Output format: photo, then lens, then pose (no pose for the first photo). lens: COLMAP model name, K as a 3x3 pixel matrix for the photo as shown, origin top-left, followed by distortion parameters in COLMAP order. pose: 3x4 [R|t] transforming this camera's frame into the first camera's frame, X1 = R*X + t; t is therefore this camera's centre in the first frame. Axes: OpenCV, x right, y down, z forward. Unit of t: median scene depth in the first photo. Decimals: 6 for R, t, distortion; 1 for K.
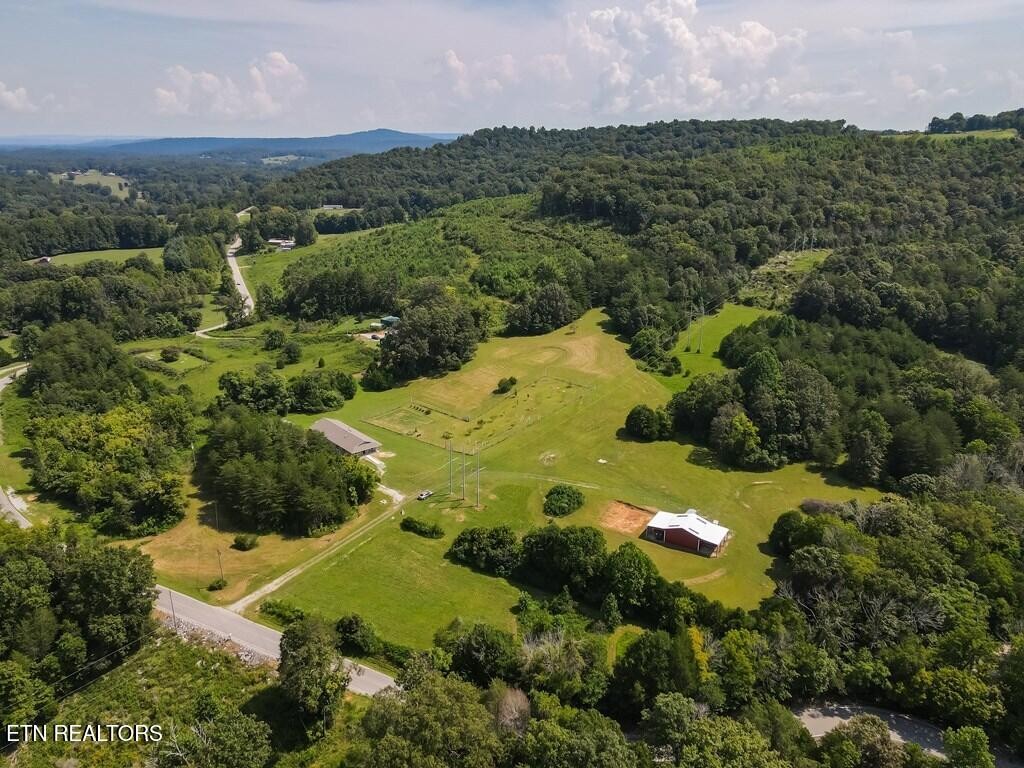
lens RADIAL K [[644.7, 0, 513.1], [0, 644.7, 383.2], [0, 0, 1]] dist [0.003219, 0.001496]
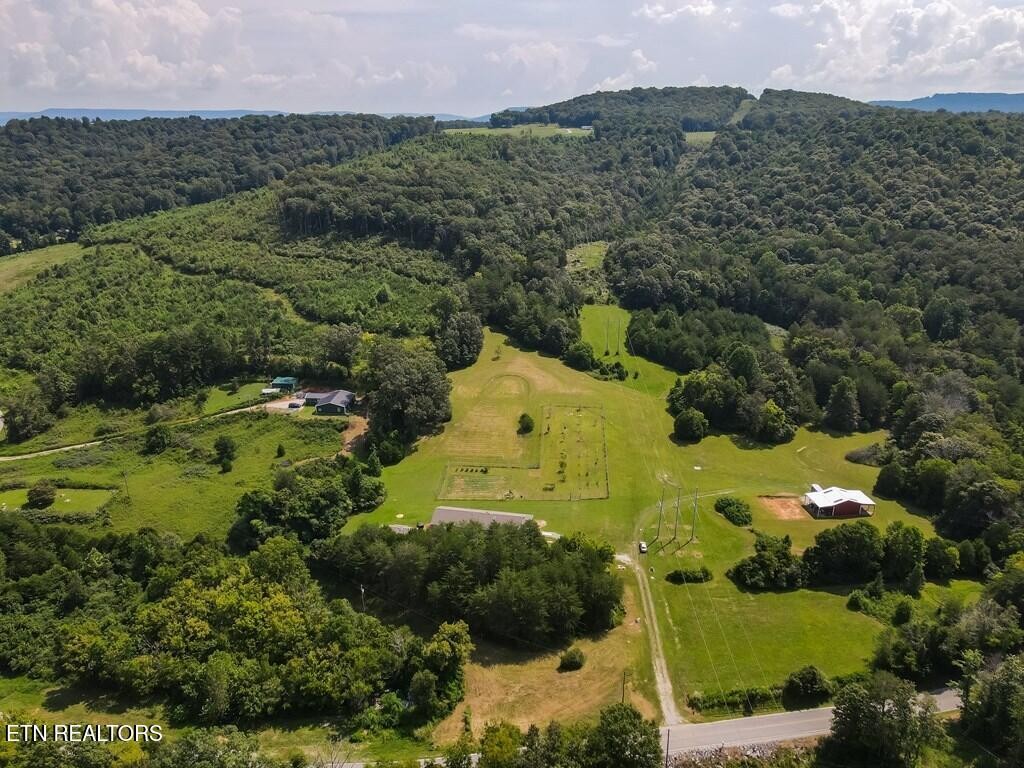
lens RADIAL K [[644.7, 0, 513.1], [0, 644.7, 383.2], [0, 0, 1]] dist [0.003219, 0.001496]
pose [[0.836592, -0.208602, 0.506557, -0.772397], [0.203854, 0.976802, 0.065580, -0.188170], [-0.508486, 0.048400, 0.859709, 0.216975]]
